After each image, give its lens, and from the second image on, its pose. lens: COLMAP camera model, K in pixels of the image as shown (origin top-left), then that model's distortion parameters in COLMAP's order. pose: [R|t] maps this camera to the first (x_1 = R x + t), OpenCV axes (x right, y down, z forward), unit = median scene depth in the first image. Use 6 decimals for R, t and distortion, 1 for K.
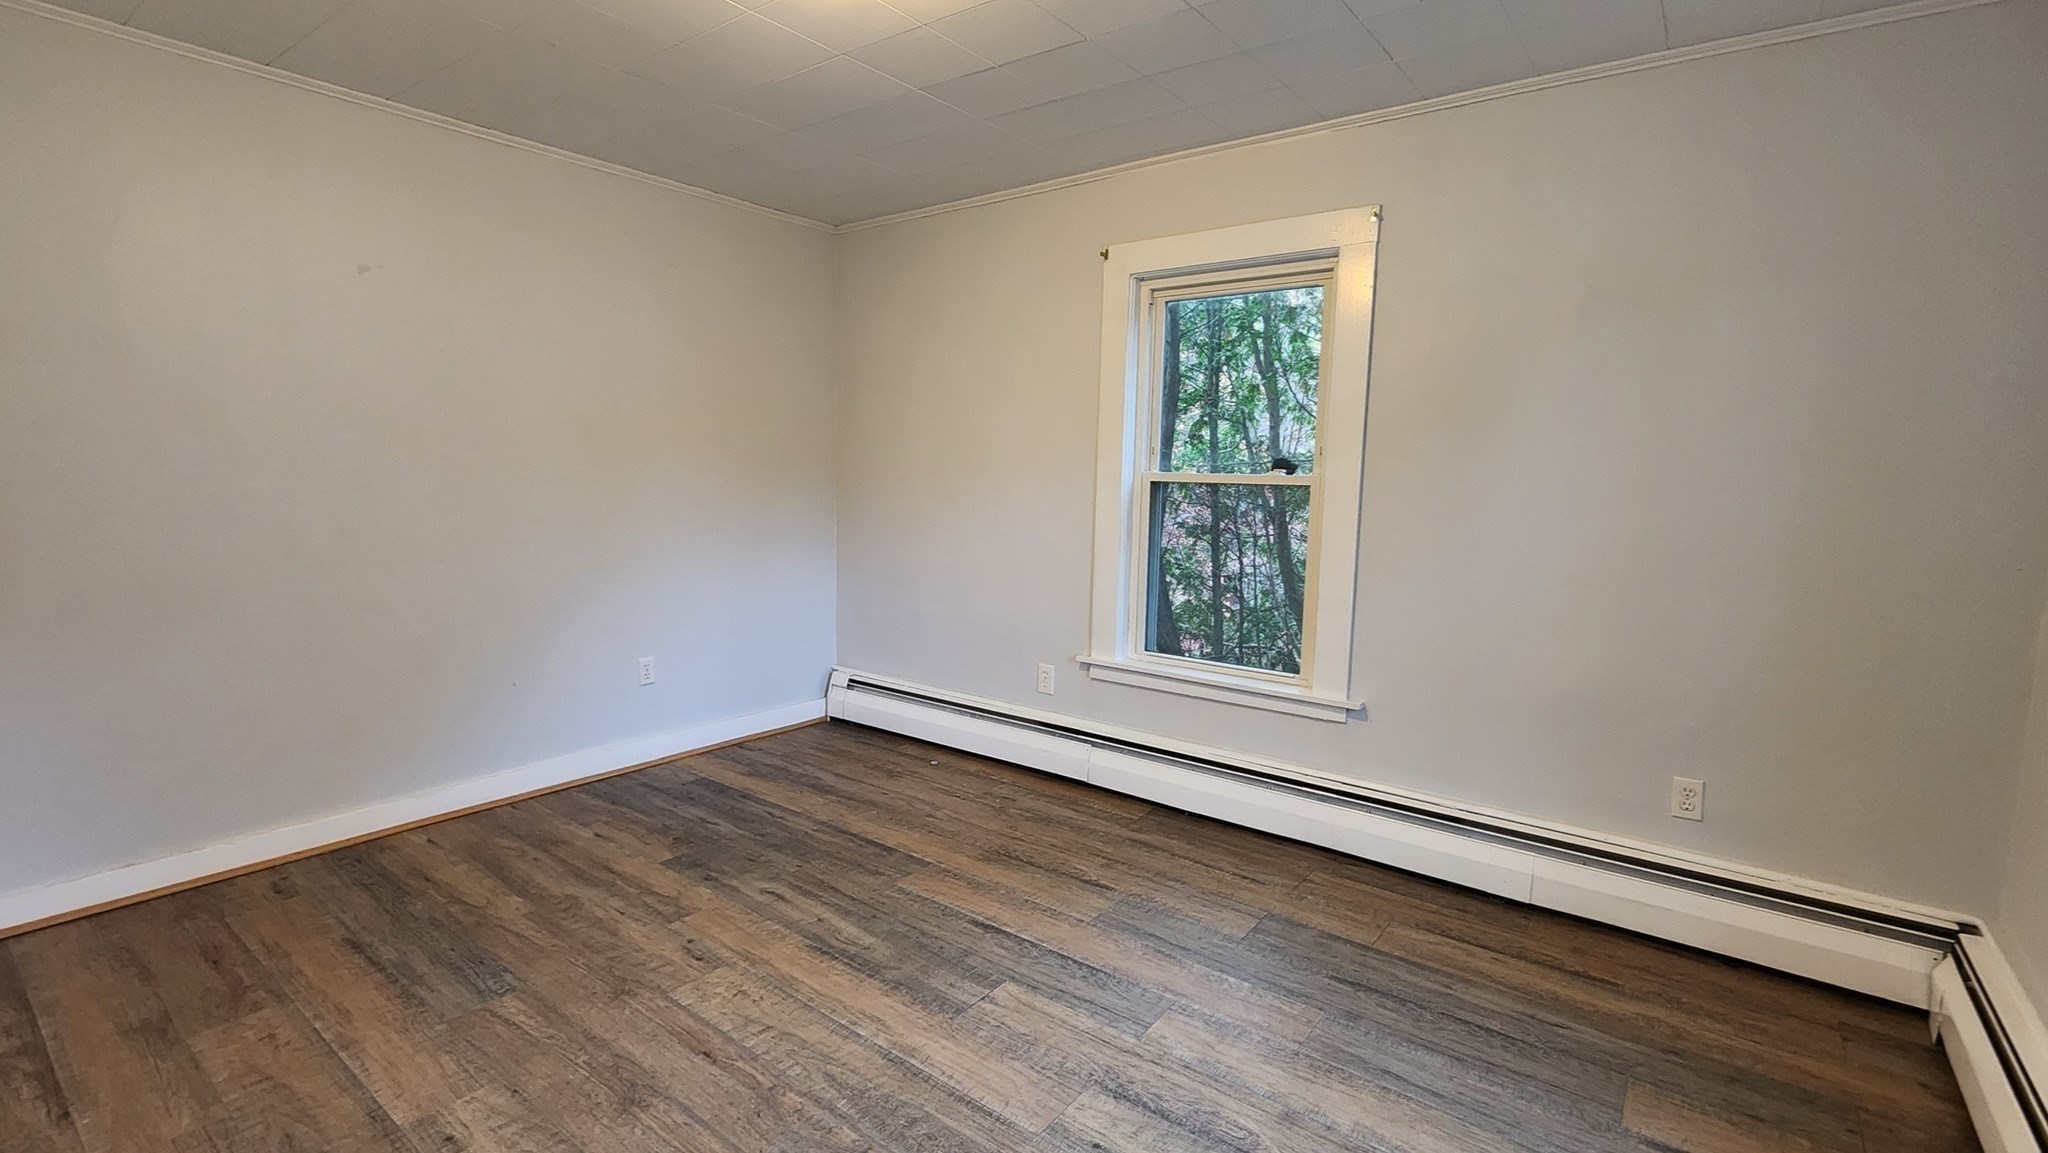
lens RADIAL K [[901.1, 0, 1018.0], [0, 901.1, 577.5], [0, 0, 1]] dist [-0.002318, -0.000068]
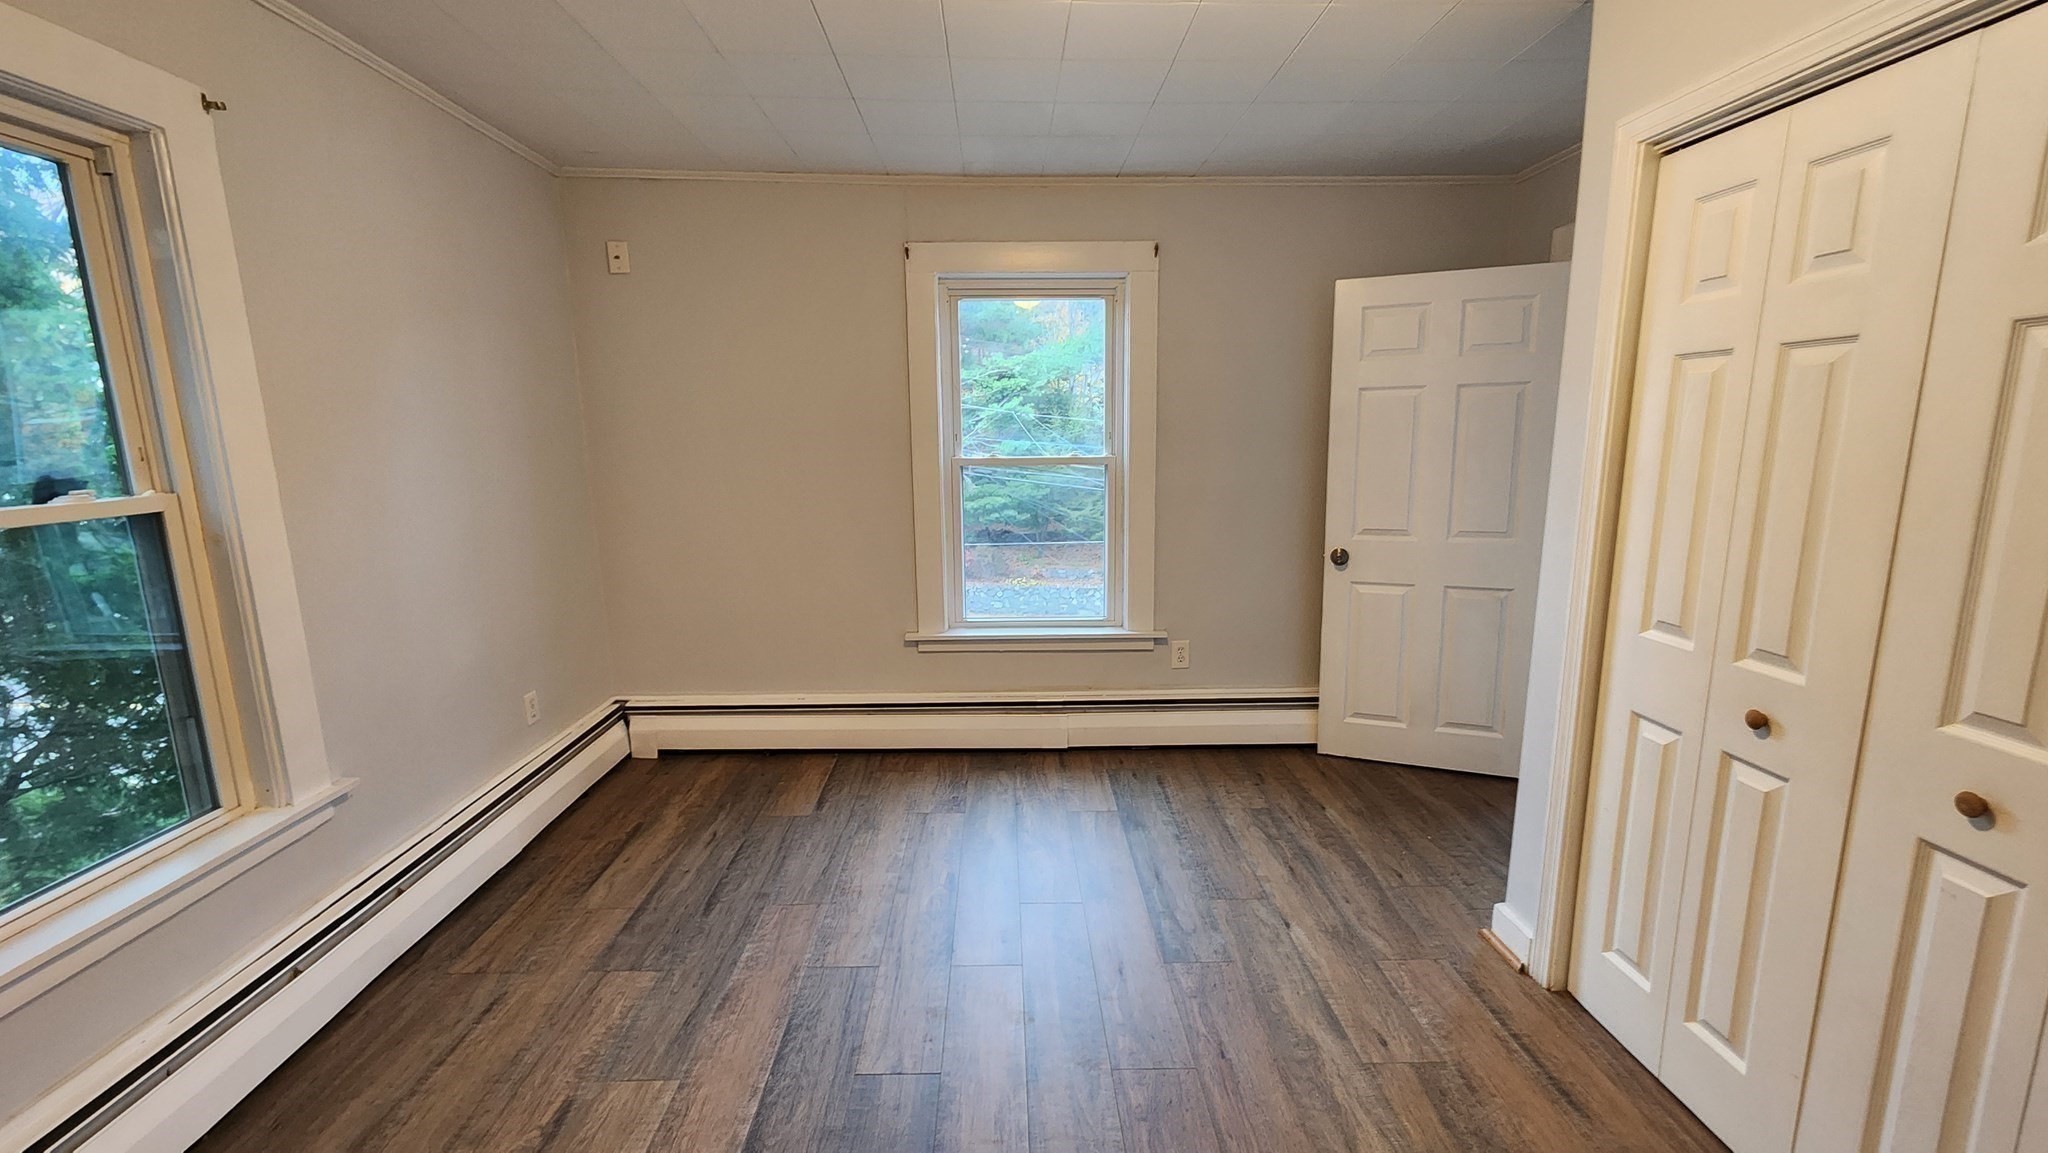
lens RADIAL K [[837.1, 0, 1011.2], [0, 837.1, 573.7], [0, 0, 1]] dist [-0.000101, 0.000969]
pose [[-0.617357, -0.155622, 0.771137, -0.518969], [0.088145, 0.960382, 0.264380, -0.176891], [-0.781730, 0.231189, -0.579181, 0.973980]]
